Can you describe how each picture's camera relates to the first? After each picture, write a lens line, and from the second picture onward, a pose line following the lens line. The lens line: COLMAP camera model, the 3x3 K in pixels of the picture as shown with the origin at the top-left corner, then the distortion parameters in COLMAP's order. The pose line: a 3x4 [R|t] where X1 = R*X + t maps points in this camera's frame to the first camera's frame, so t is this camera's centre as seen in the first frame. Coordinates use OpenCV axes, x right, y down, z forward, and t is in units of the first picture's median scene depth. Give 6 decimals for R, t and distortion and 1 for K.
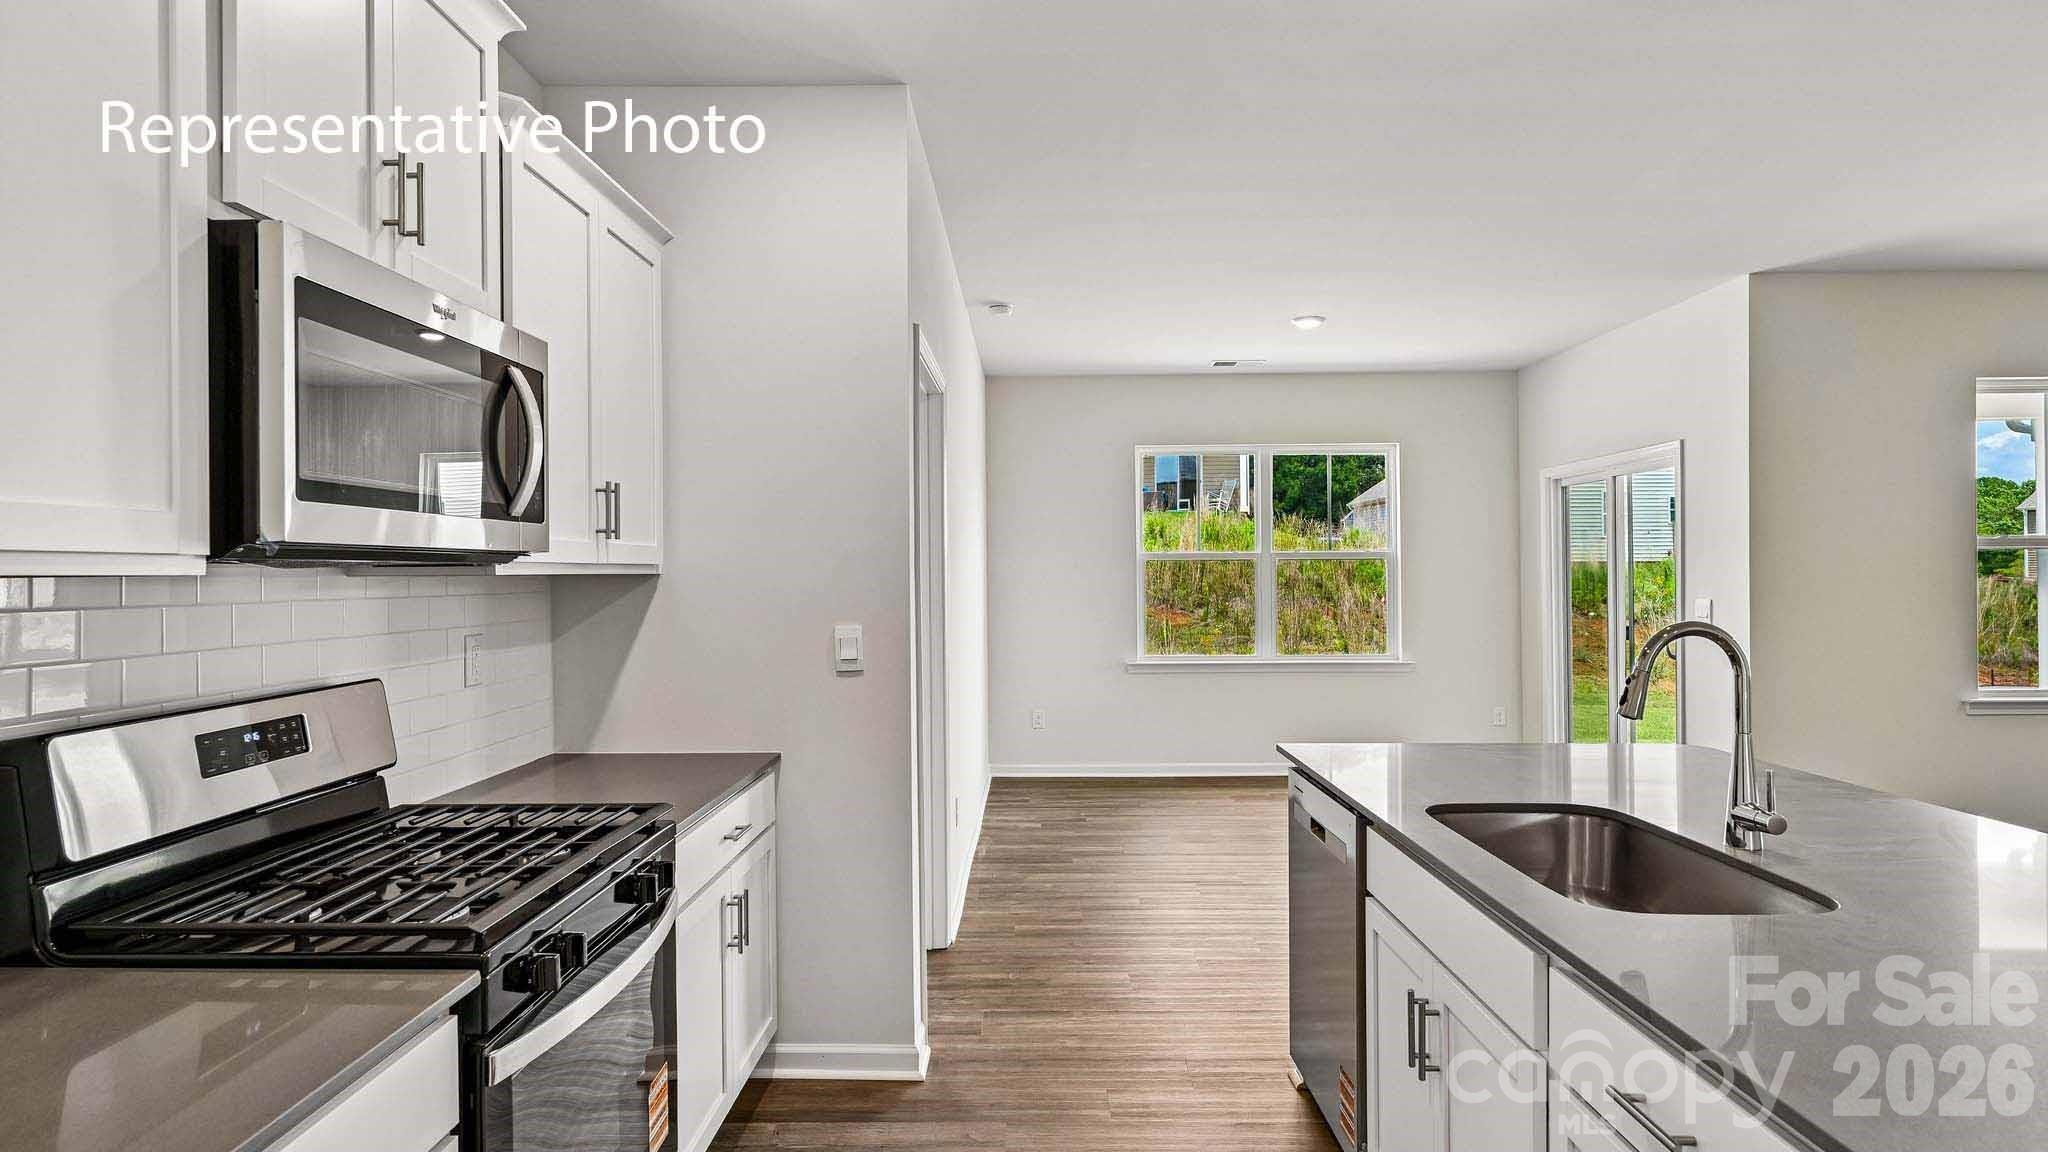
lens RADIAL K [[1110.6, 0, 1018.1], [0, 1110.6, 572.1], [0, 0, 1]] dist [0.001599, -0.001777]
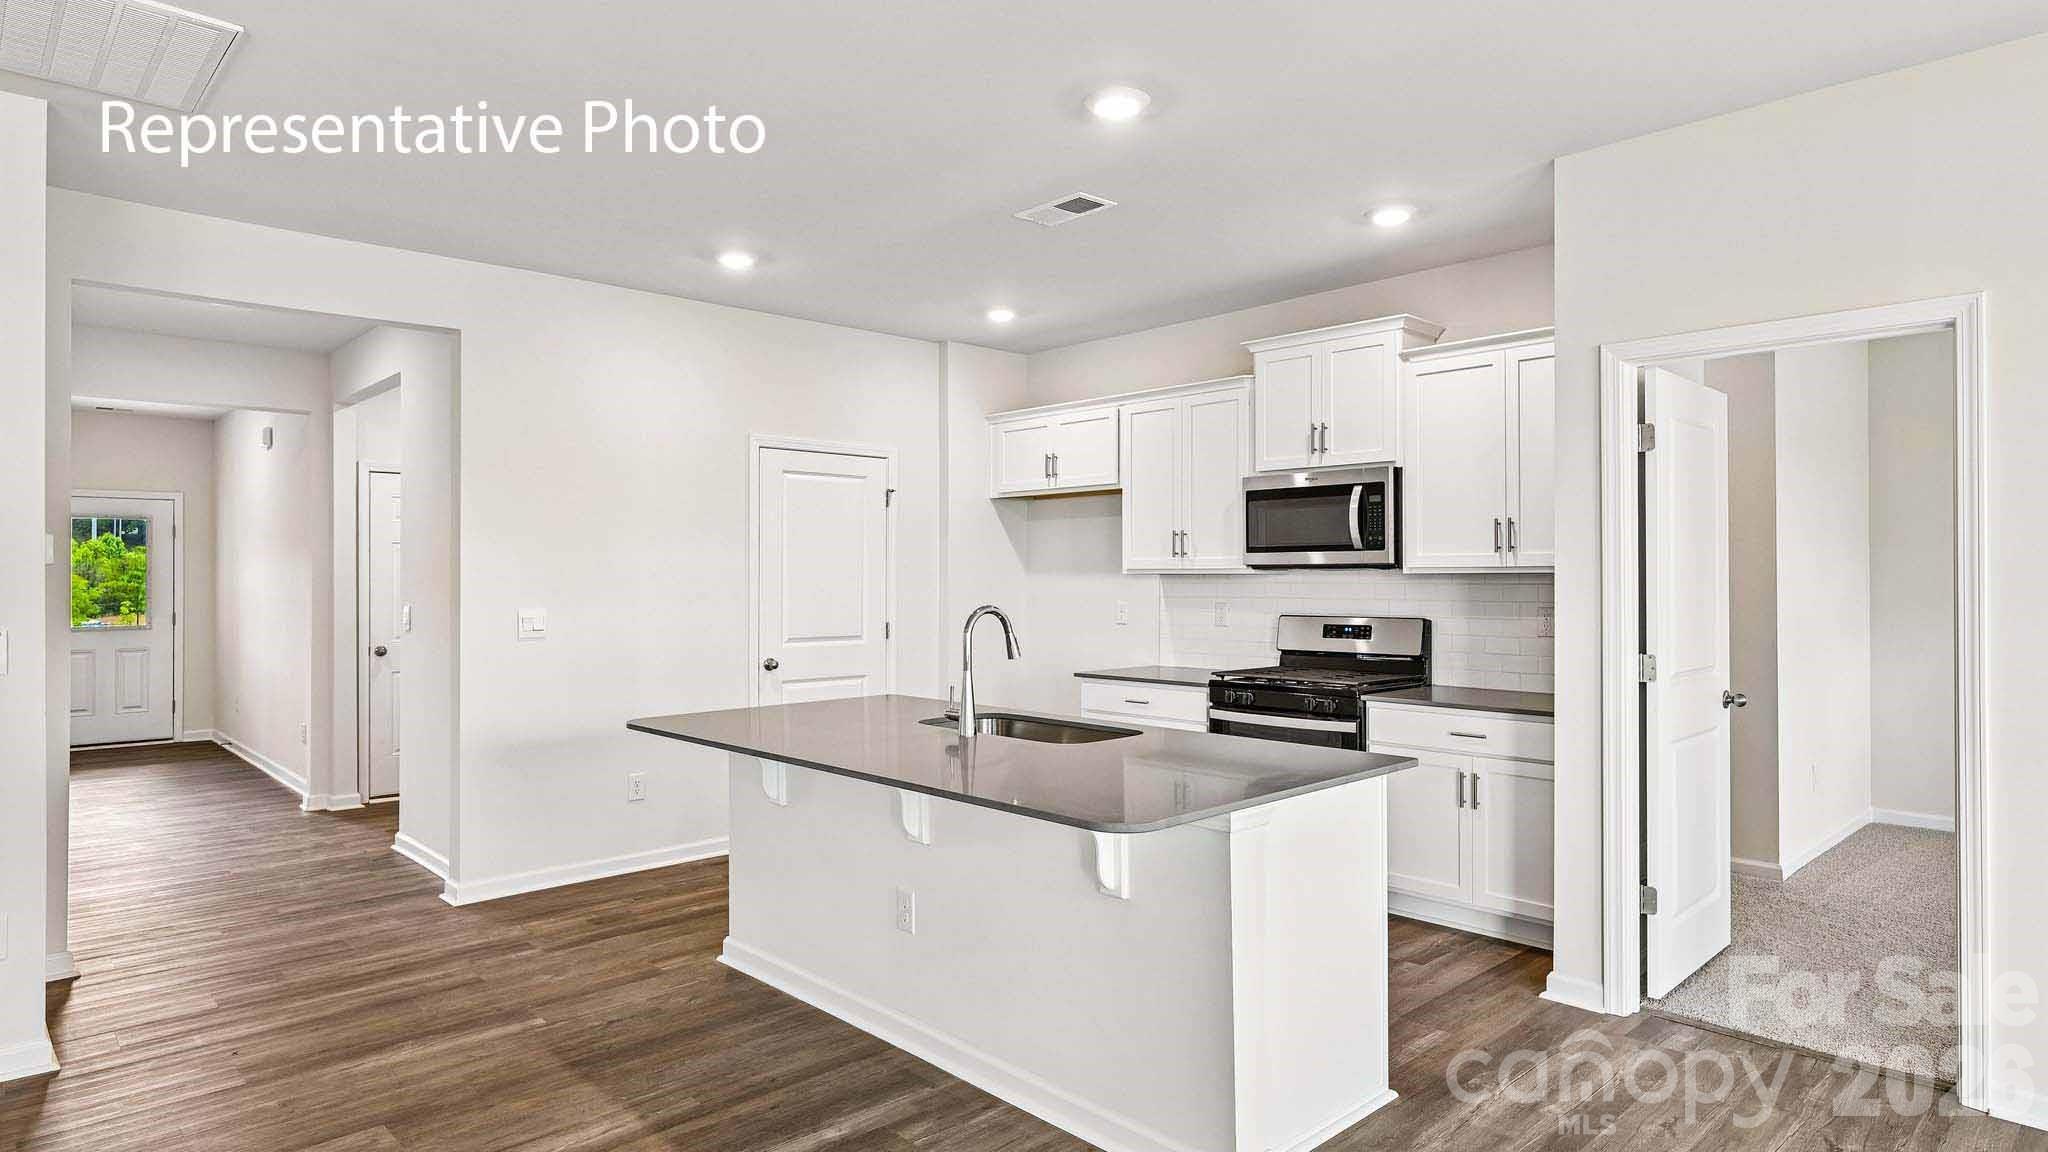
lens RADIAL K [[1147.3, 0, 1025.3], [0, 1147.3, 572.2], [0, 0, 1]] dist [-0.001801, 0.000296]
pose [[-0.715302, 0.006733, -0.698783, 0.629918], [0.007891, 0.999968, 0.001558, -0.003556], [0.698771, -0.004399, -0.715332, 0.805401]]
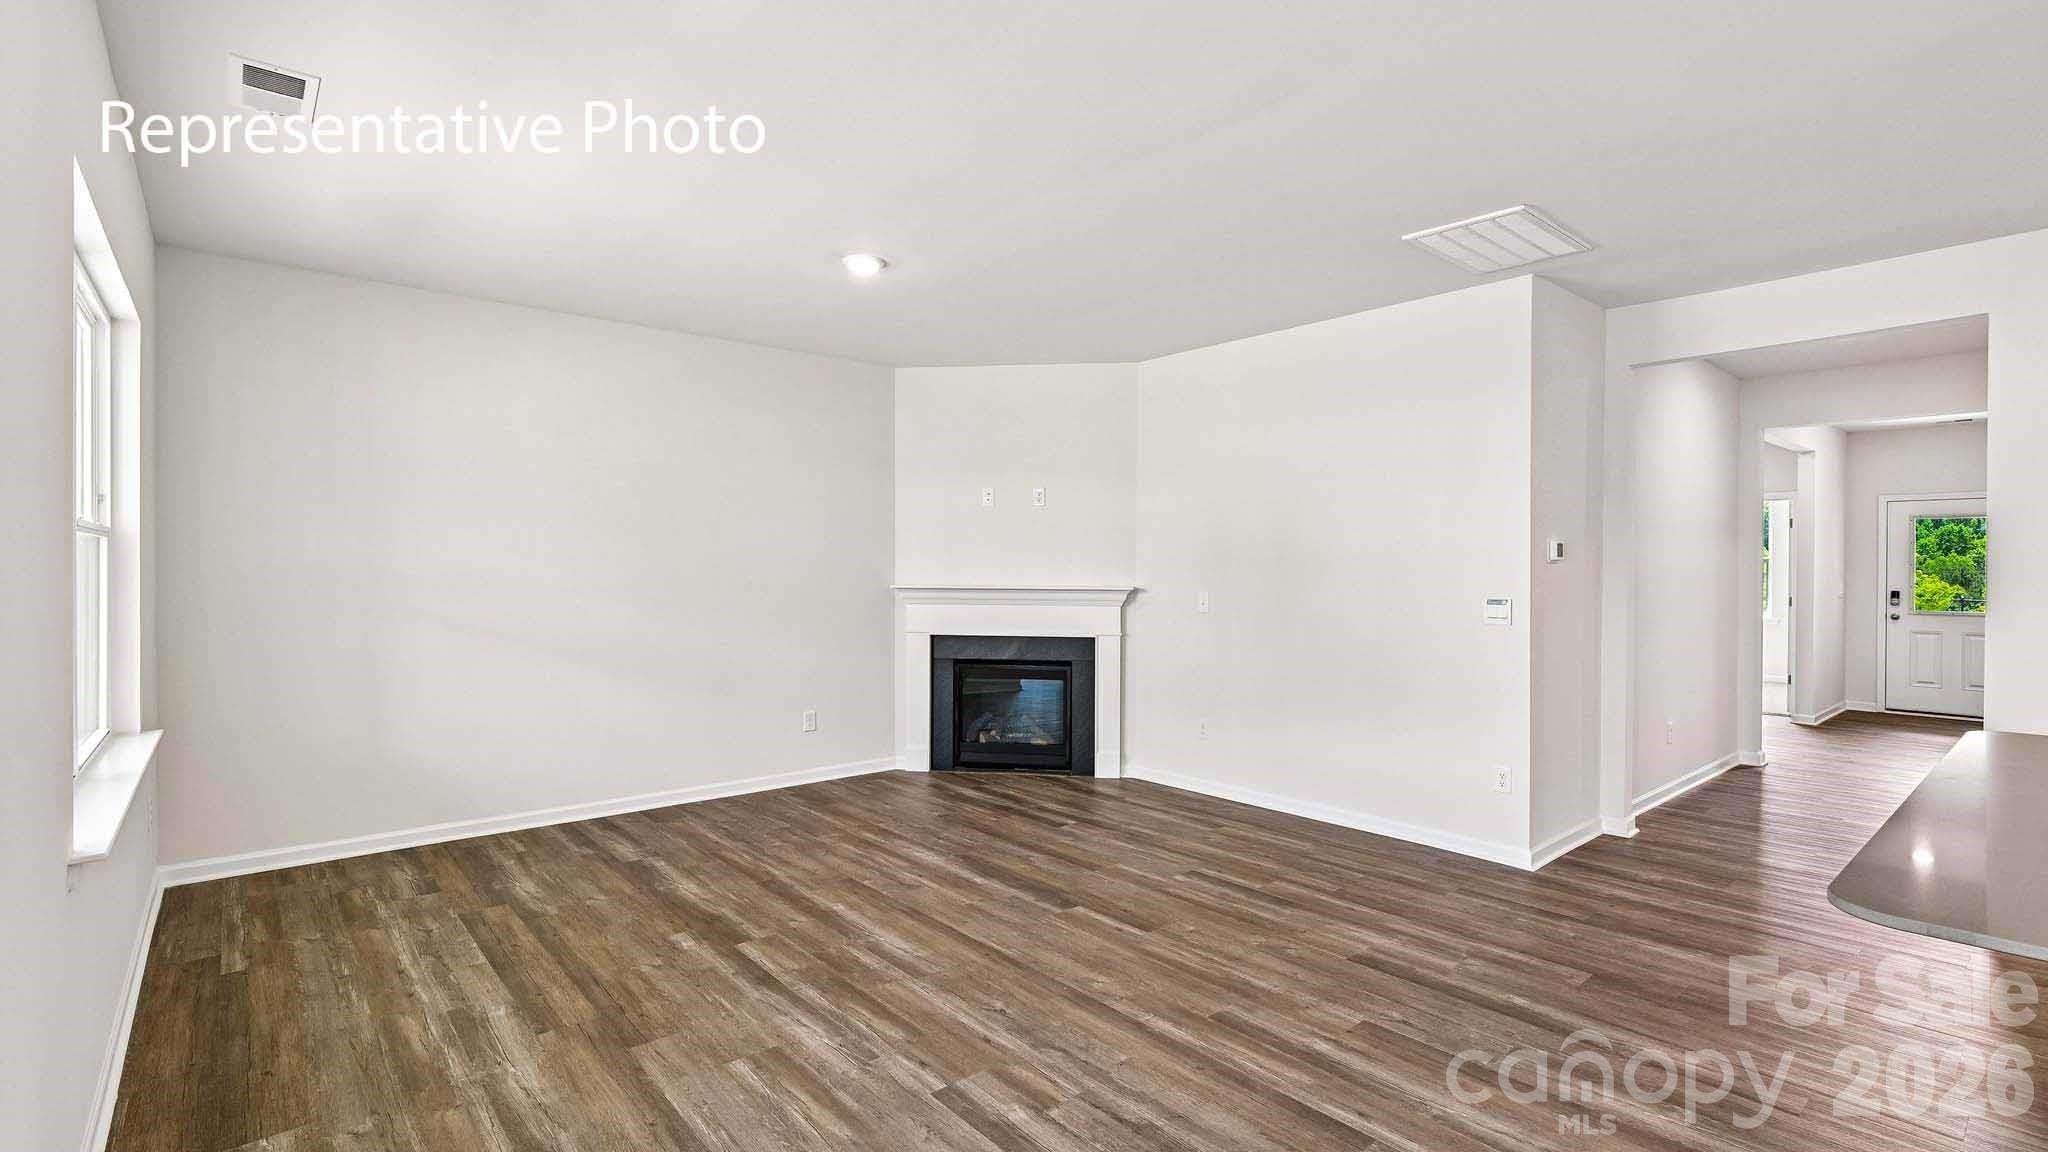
lens RADIAL K [[926.7, 0, 1009.2], [0, 926.7, 570.4], [0, 0, 1]] dist [-0.003035, 0.001084]
pose [[-0.653519, 0.000691, 0.756909, 0.287317], [0.000222, 1.000000, -0.000722, -0.001068], [-0.756910, -0.000304, -0.653519, 0.867388]]
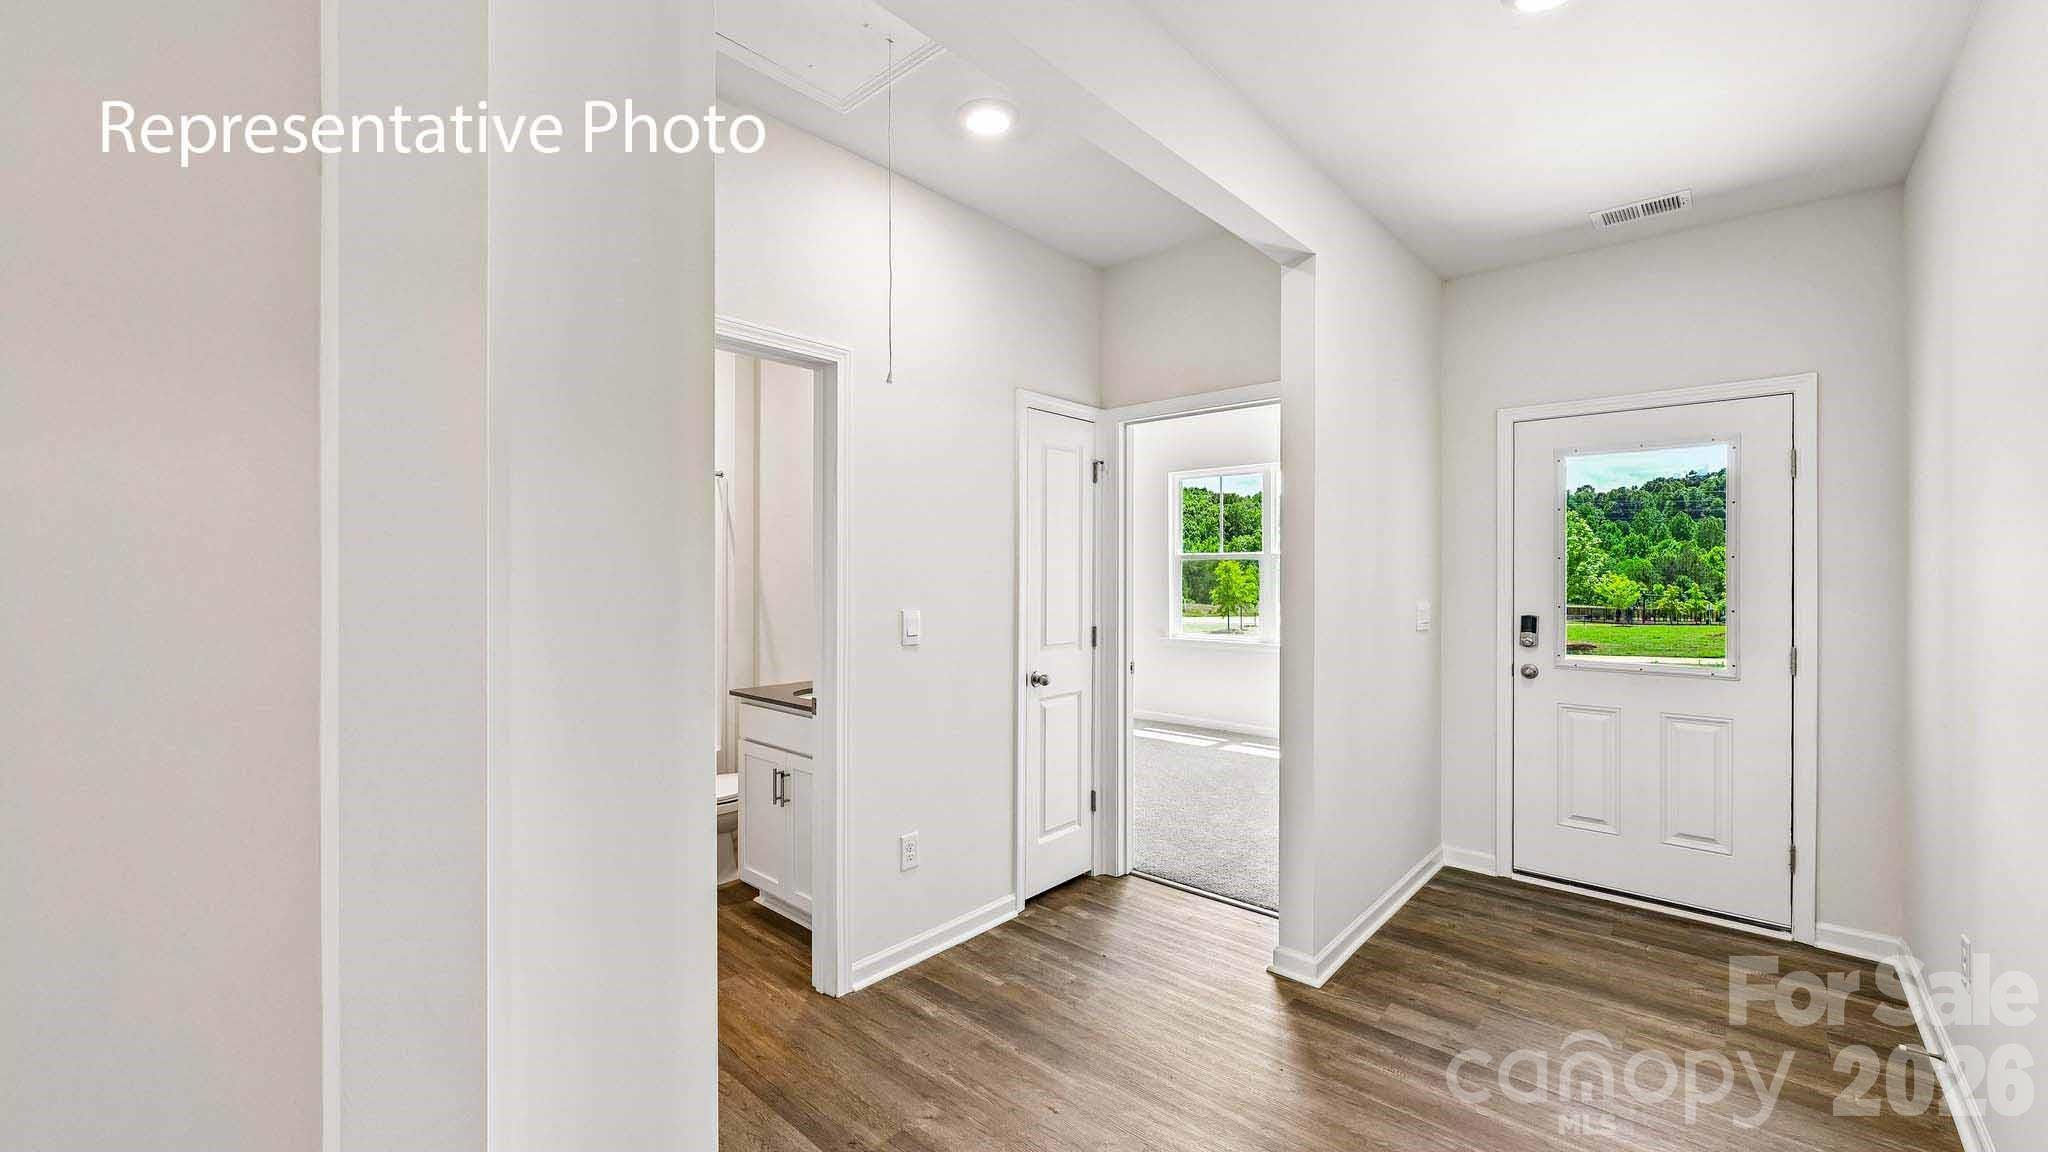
lens RADIAL K [[810.9, 0, 1016.9], [0, 810.9, 570.6], [0, 0, 1]] dist [0.001314, -0.000752]
pose [[-0.755106, 0.003341, 0.655594, 0.380213], [0.002719, 0.999994, -0.001964, -0.001772], [-0.655597, 0.000300, -0.755111, -0.561296]]
